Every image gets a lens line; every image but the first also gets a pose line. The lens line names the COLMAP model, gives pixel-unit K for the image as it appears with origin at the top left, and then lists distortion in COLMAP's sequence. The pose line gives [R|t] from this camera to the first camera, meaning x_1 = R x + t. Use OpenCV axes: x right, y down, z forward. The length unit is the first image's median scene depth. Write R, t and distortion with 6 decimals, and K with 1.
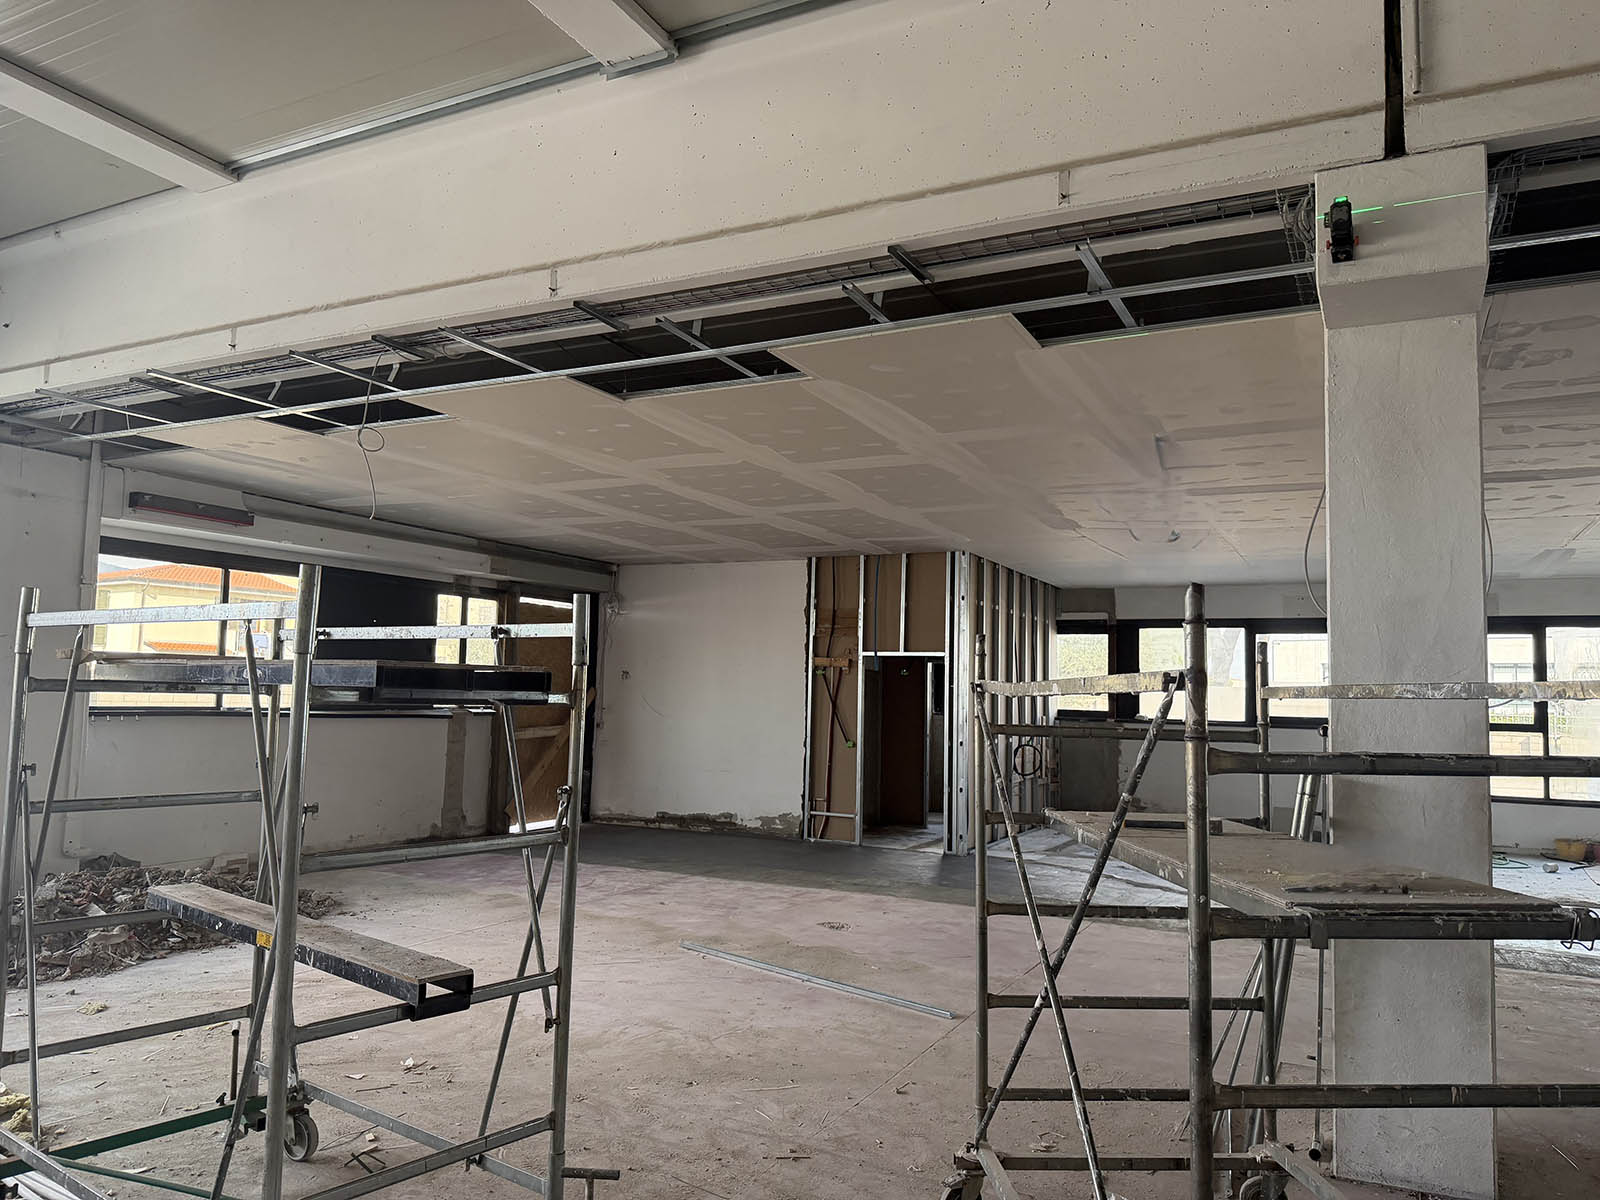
lens RADIAL K [[1112.2, 0, 800.0], [0, 1112.2, 600.0], [0, 0, 1]] dist [0.112664, -0.157195]
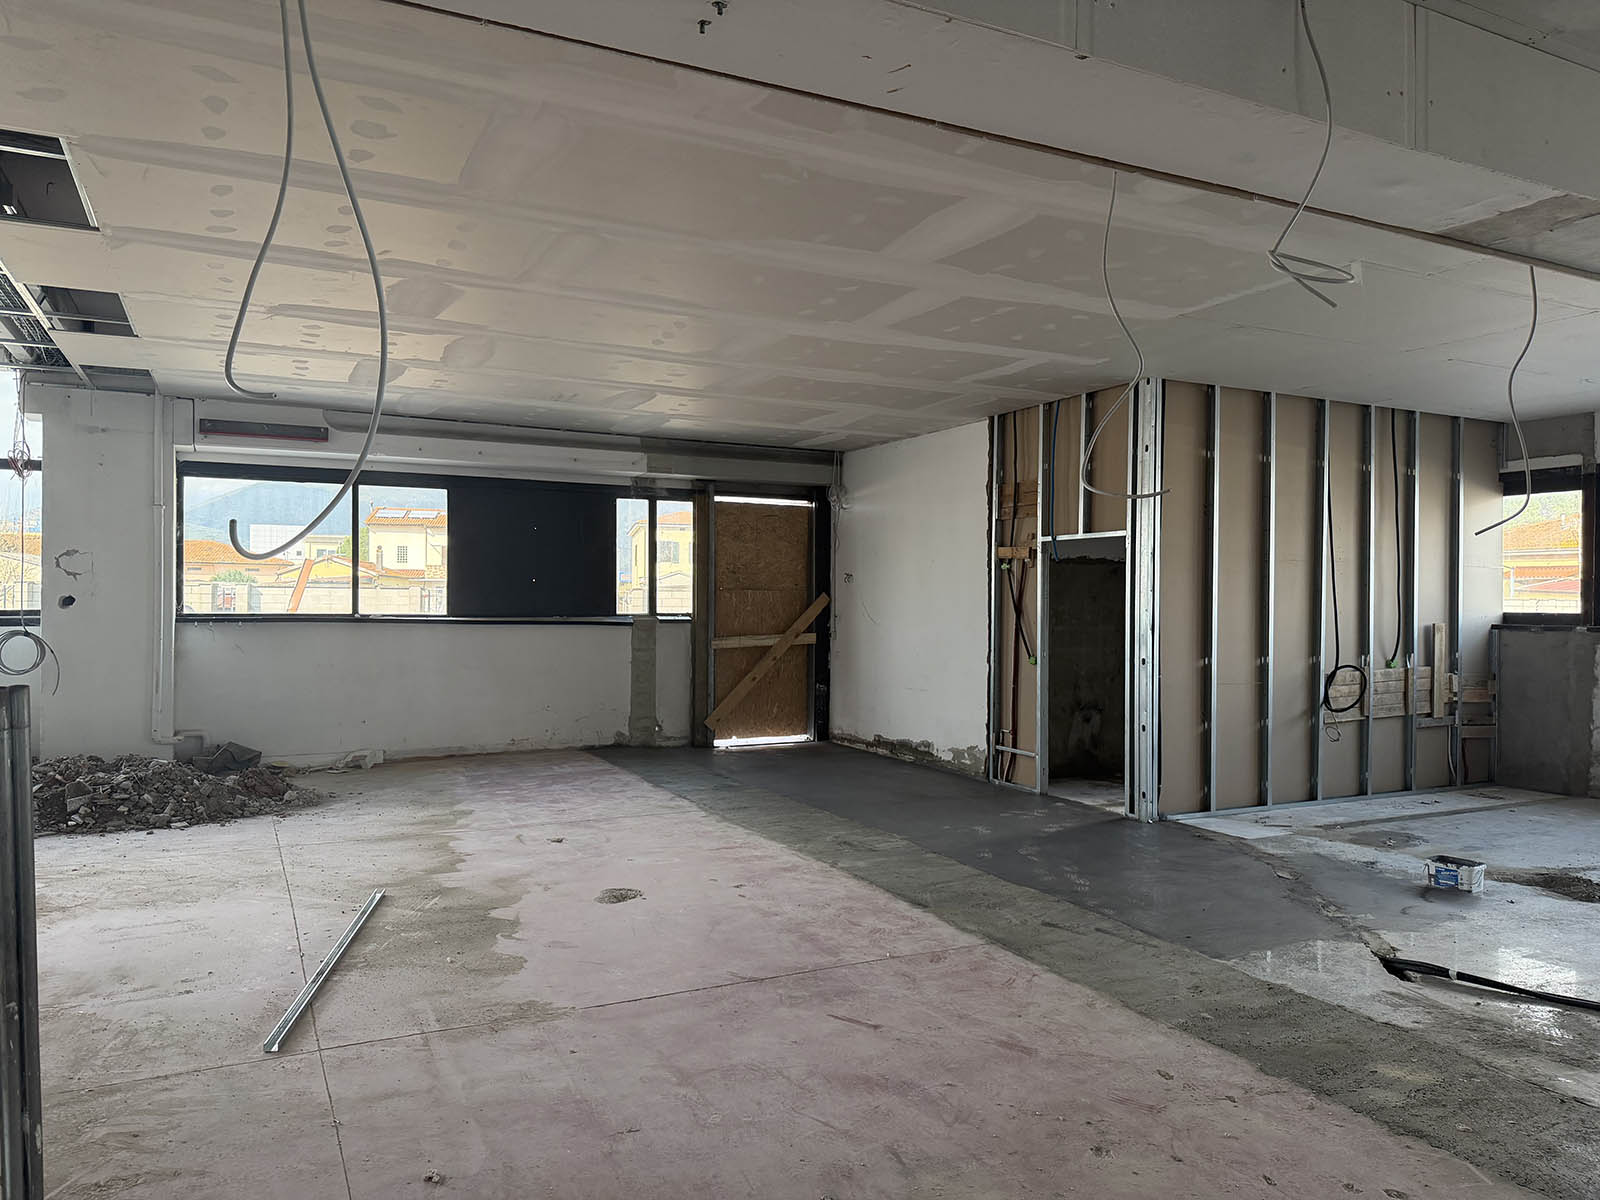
lens RADIAL K [[1112.2, 0, 800.0], [0, 1112.2, 600.0], [0, 0, 1]] dist [0.112664, -0.157195]
pose [[0.800671, -0.016019, -0.598891, 0.368738], [0.061011, 0.996626, 0.054910, 0.037655], [0.595990, -0.080503, 0.798946, 0.307052]]
